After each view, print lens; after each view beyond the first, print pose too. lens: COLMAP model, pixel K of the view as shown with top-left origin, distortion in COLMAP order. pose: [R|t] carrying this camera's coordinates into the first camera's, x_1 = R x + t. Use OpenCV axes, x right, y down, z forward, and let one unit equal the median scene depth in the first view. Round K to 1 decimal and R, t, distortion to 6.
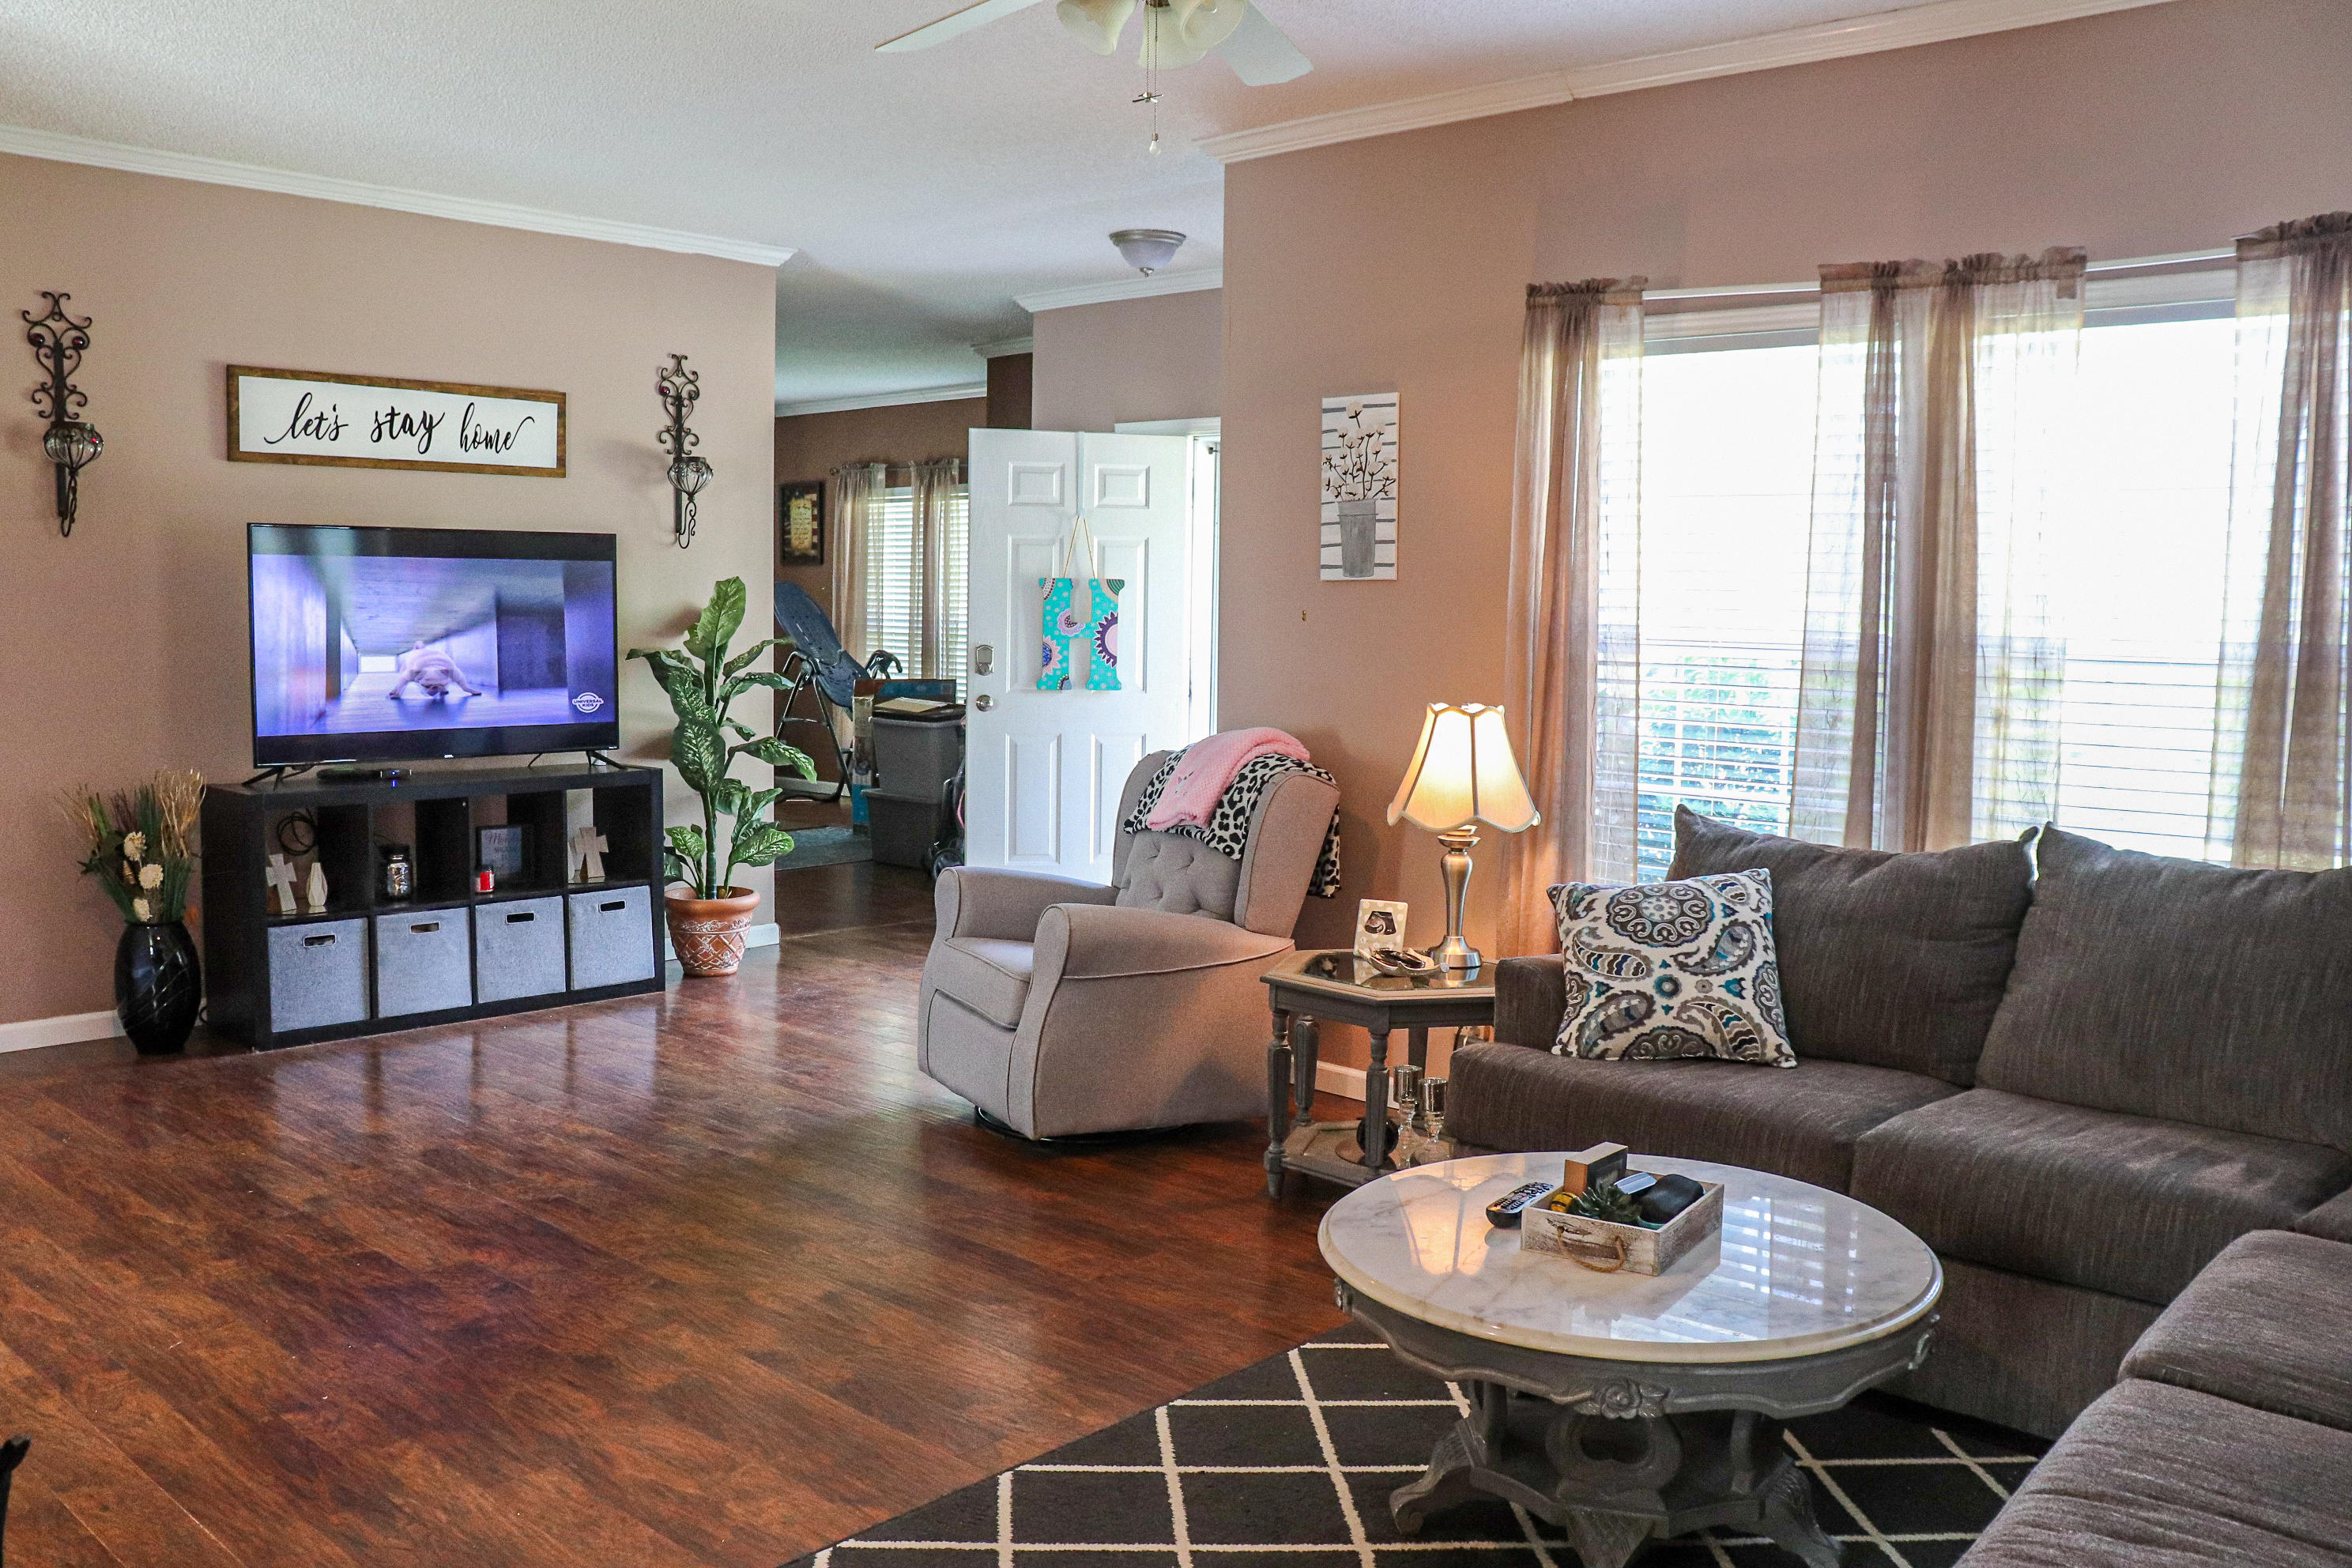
lens RADIAL K [[1940.8, 0, 1158.5], [0, 1940.8, 796.7], [0, 0, 1]] dist [-0.169022, 0.139210]
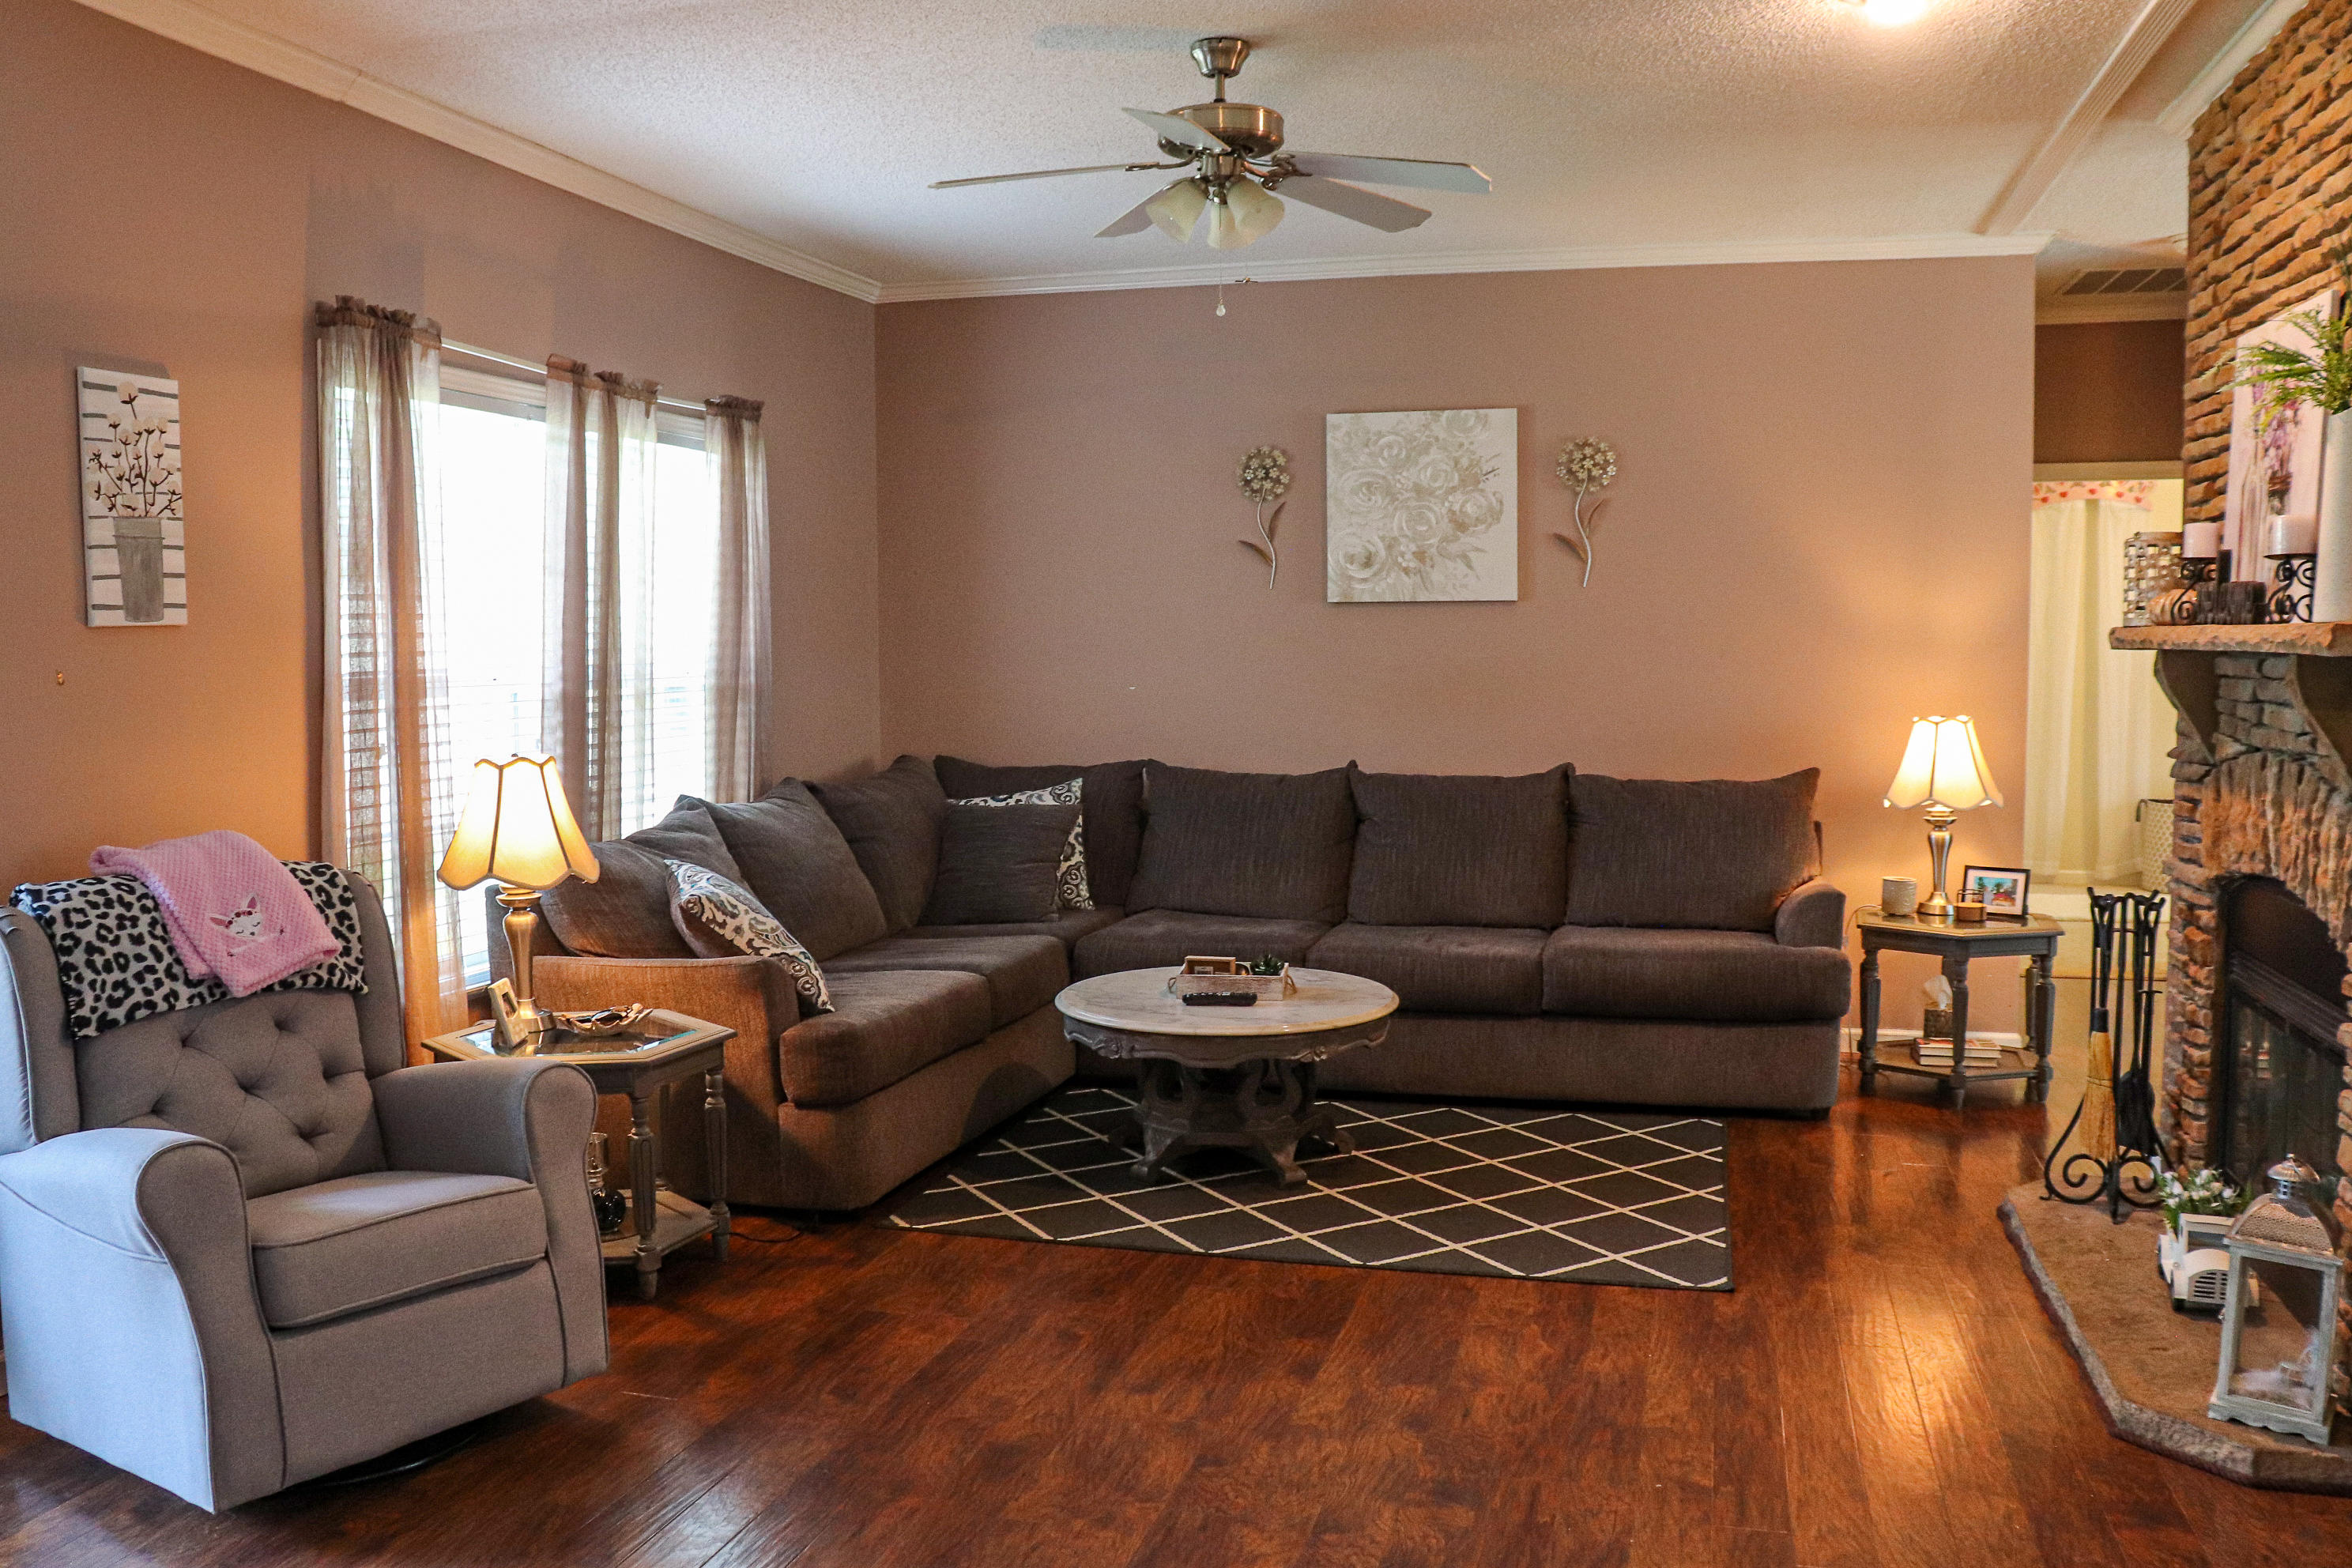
lens RADIAL K [[1940.8, 0, 1157.6], [0, 1940.8, 775.4], [0, 0, 1]] dist [-0.169022, 0.139210]
pose [[-0.452658, -0.073157, 0.888678, -0.706712], [0.088793, 0.987977, 0.126559, -0.111145], [-0.887252, 0.136196, -0.440720, 0.975561]]
